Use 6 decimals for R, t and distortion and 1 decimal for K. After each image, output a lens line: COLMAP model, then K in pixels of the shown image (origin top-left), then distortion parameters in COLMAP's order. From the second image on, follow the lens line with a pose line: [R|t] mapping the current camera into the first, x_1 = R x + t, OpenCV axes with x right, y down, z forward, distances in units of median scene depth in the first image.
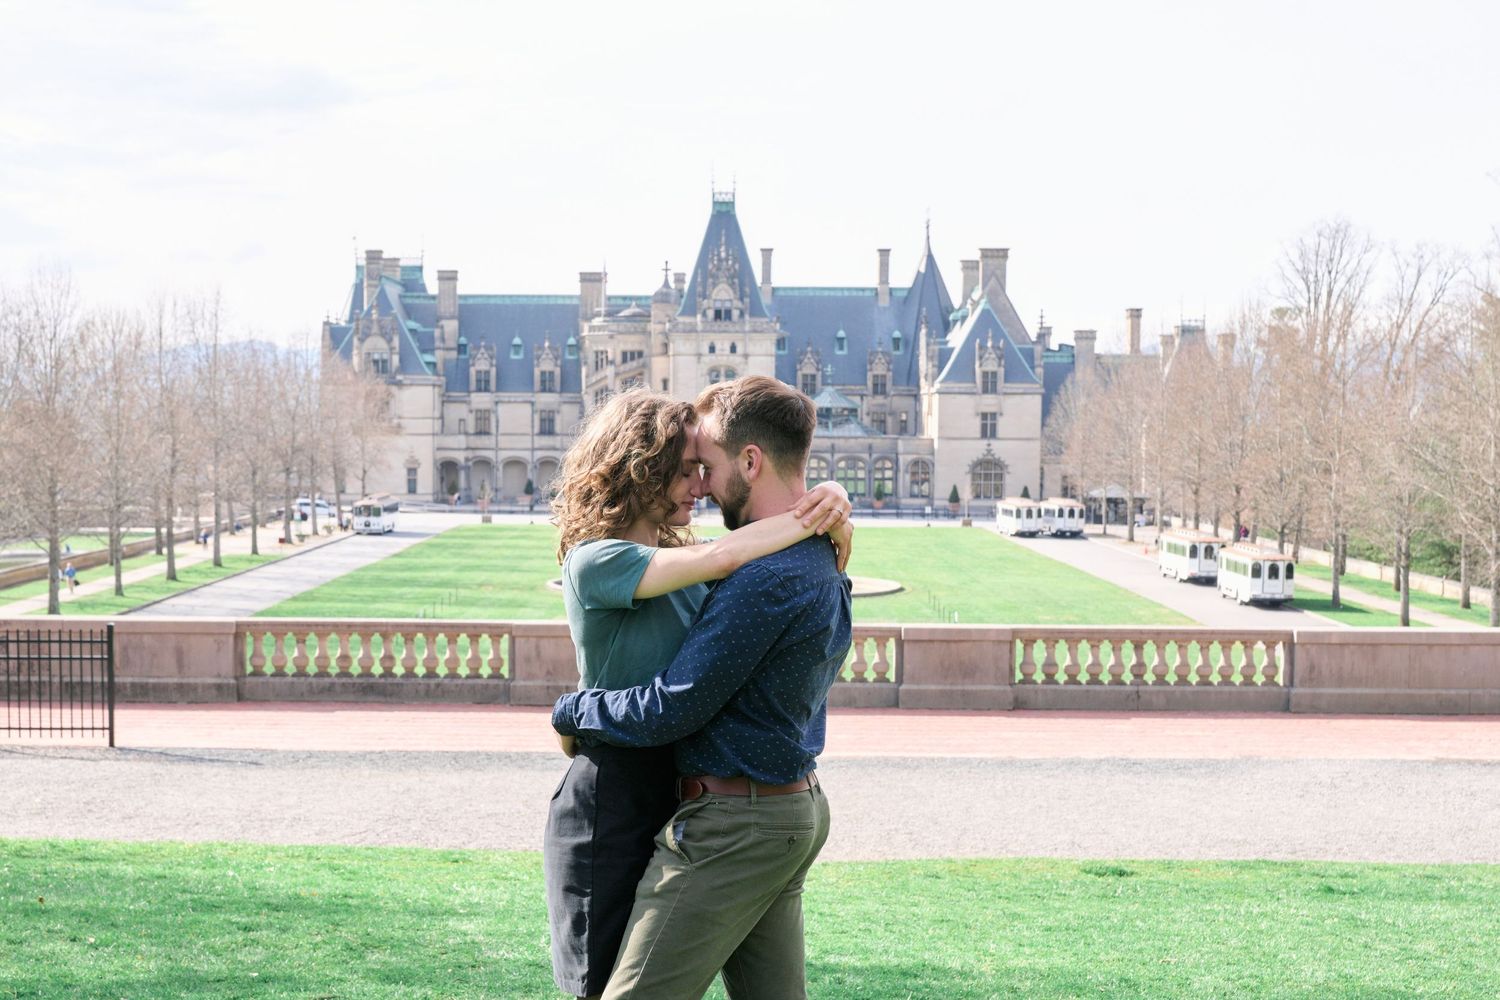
lens RADIAL K [[2587.7, 0, 653.9], [0, 2587.7, 633.3], [0, 0, 1]] dist [0.002750, 0.001664]
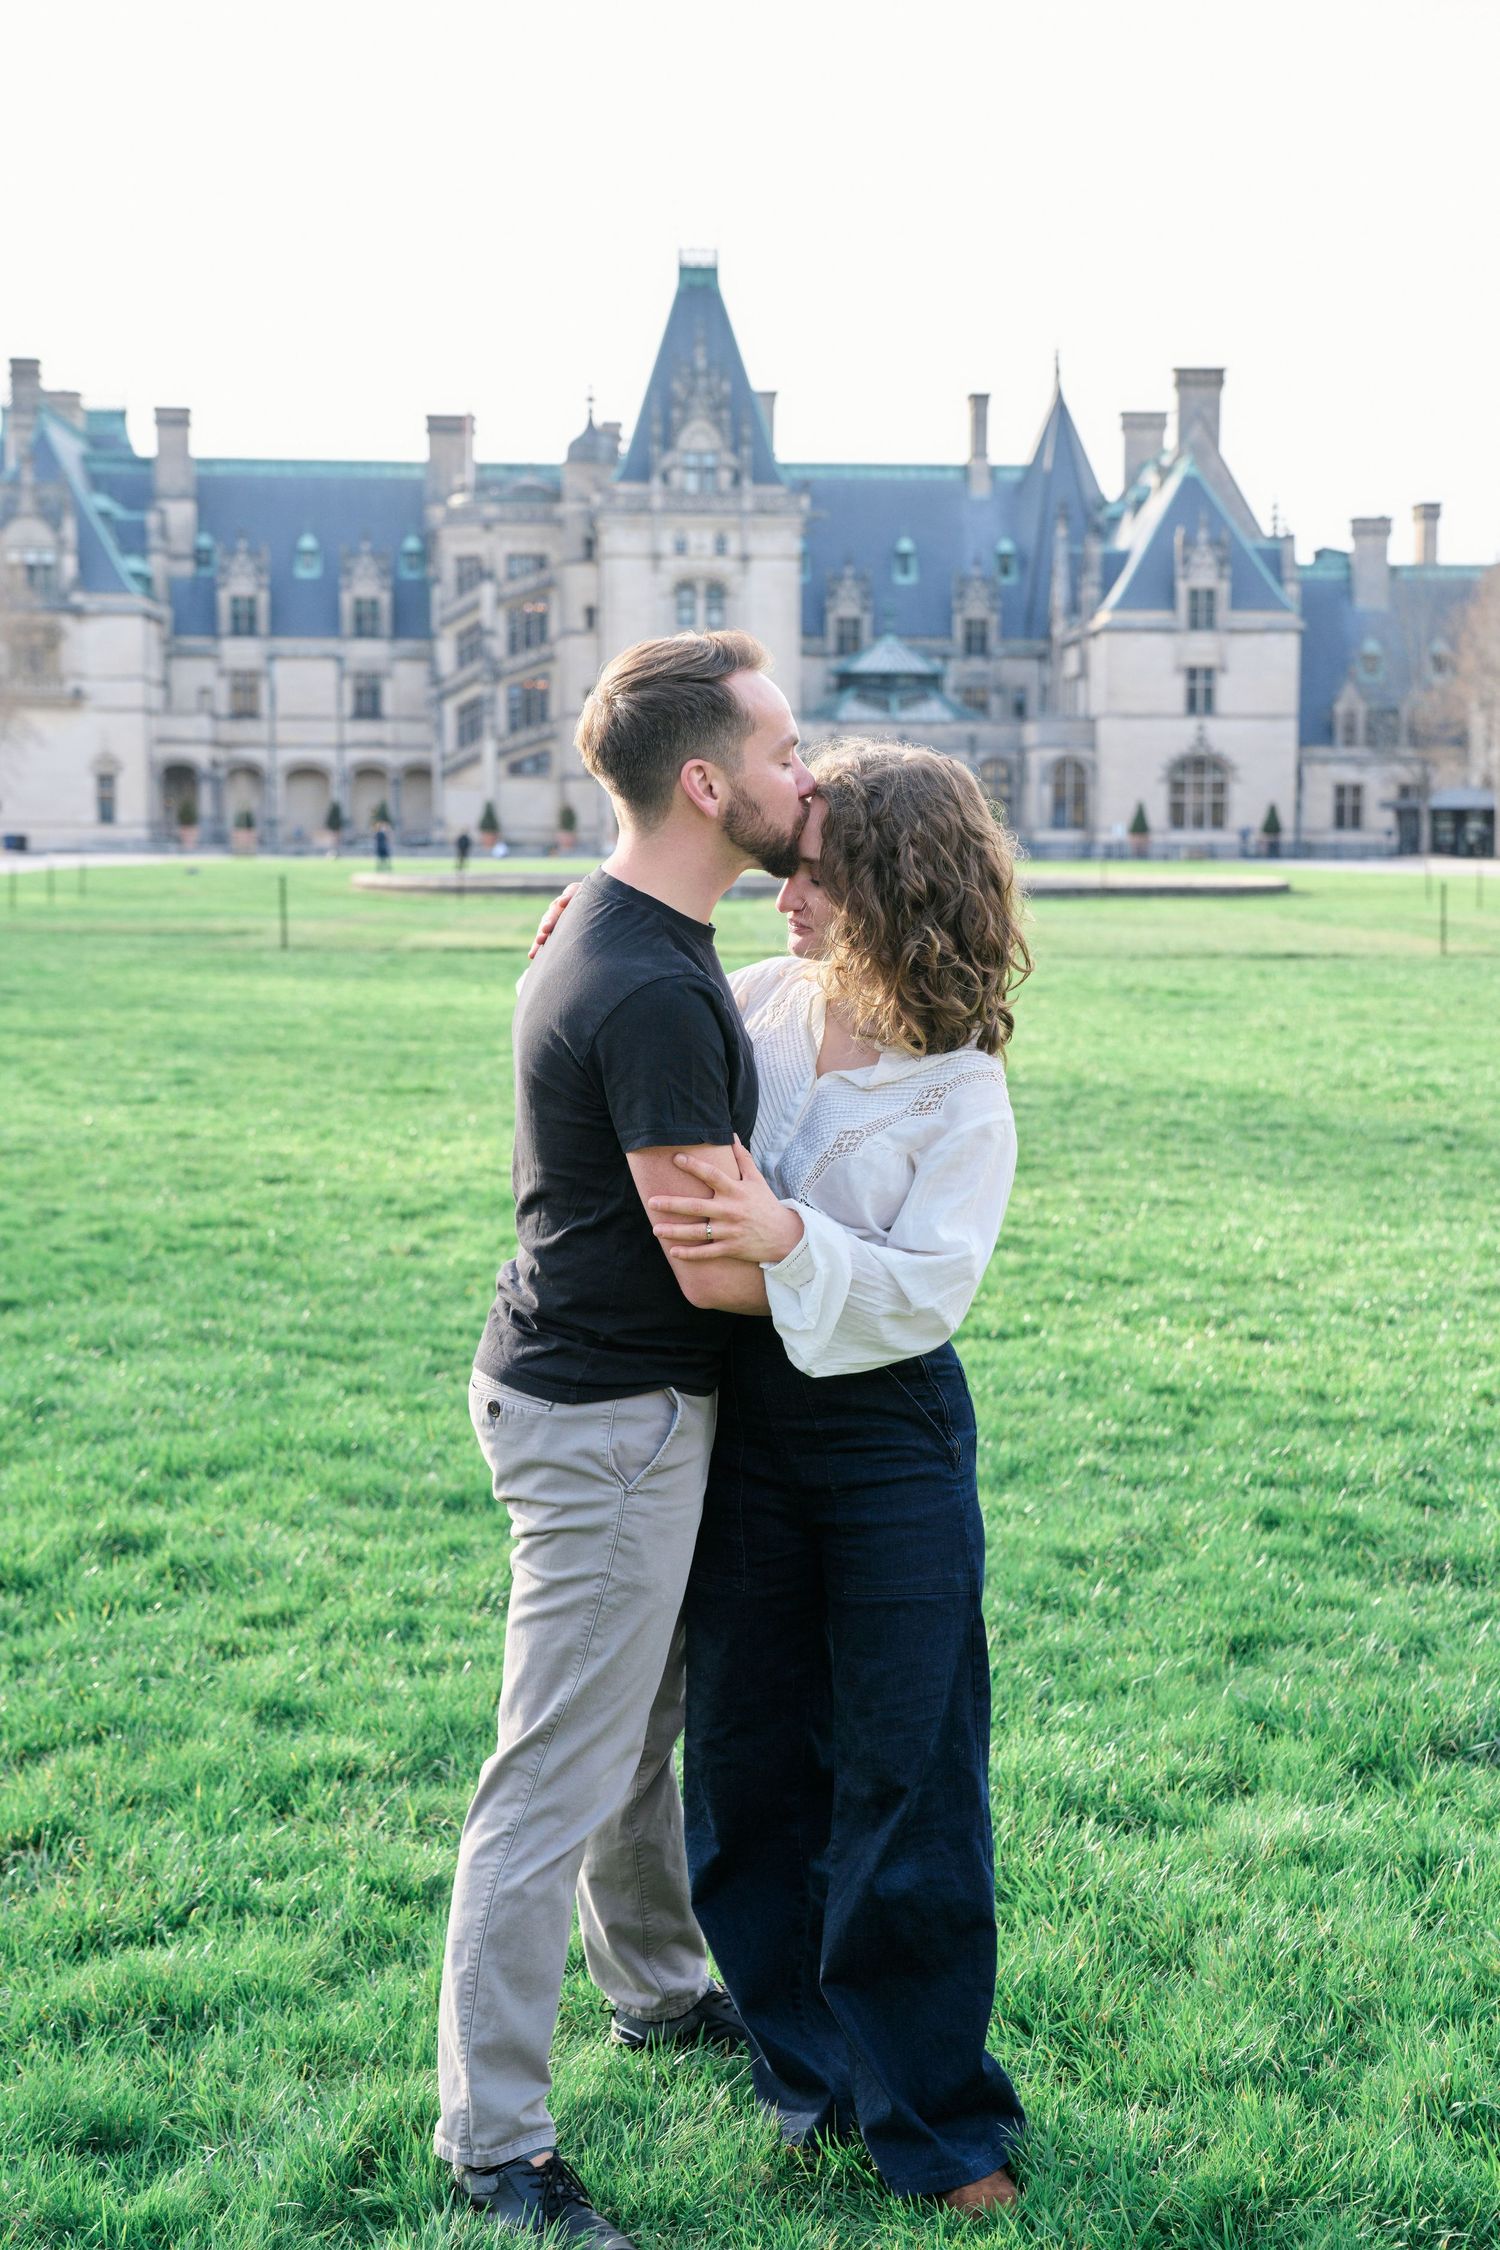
lens RADIAL K [[3460.9, 0, 828.3], [0, 3460.9, 1133.8], [0, 0, 1]] dist [0.122654, 0.106198]
pose [[0.996192, -0.009055, 0.086716, -0.010023], [0.009203, 0.999957, -0.001305, 0.011200], [-0.086700, 0.002098, 0.996232, 0.291659]]
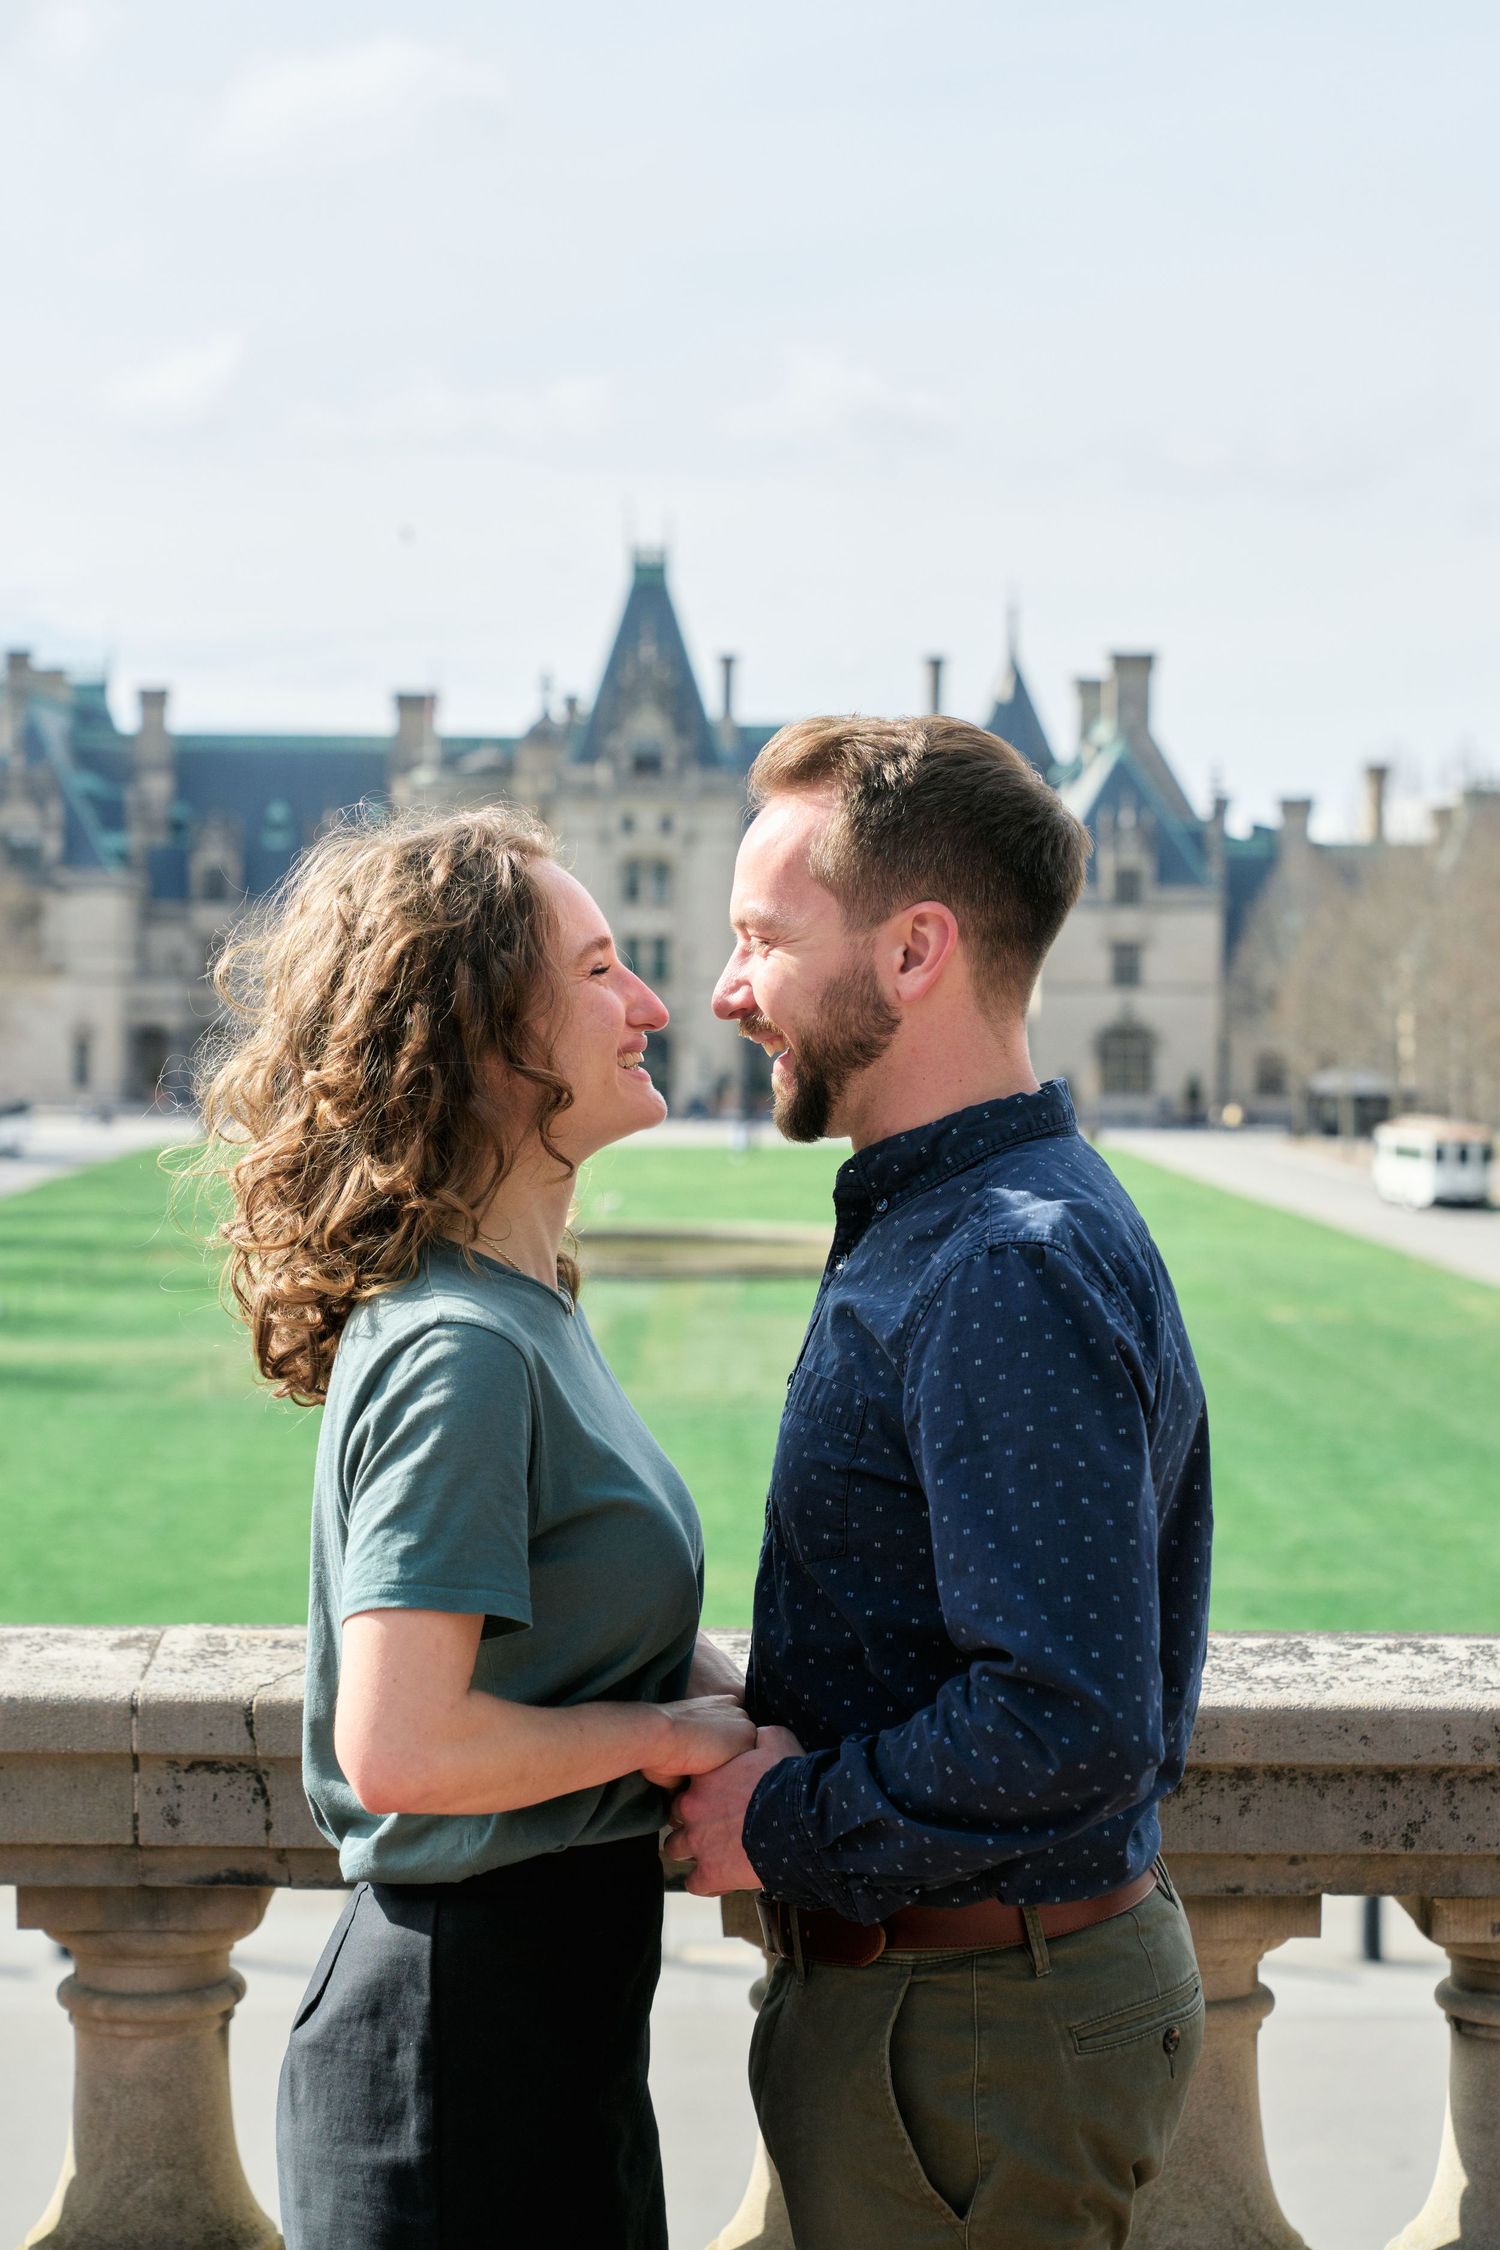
lens RADIAL K [[4159.3, 0, 750.0], [0, 4159.3, 1125.0], [0, 0, 1]] dist [-0.008596, -0.013227]
pose [[0.998939, 0.001343, 0.046030, 0.007672], [0.000967, 0.998743, -0.050117, -0.001338], [-0.046040, 0.050109, 0.997682, 0.115102]]
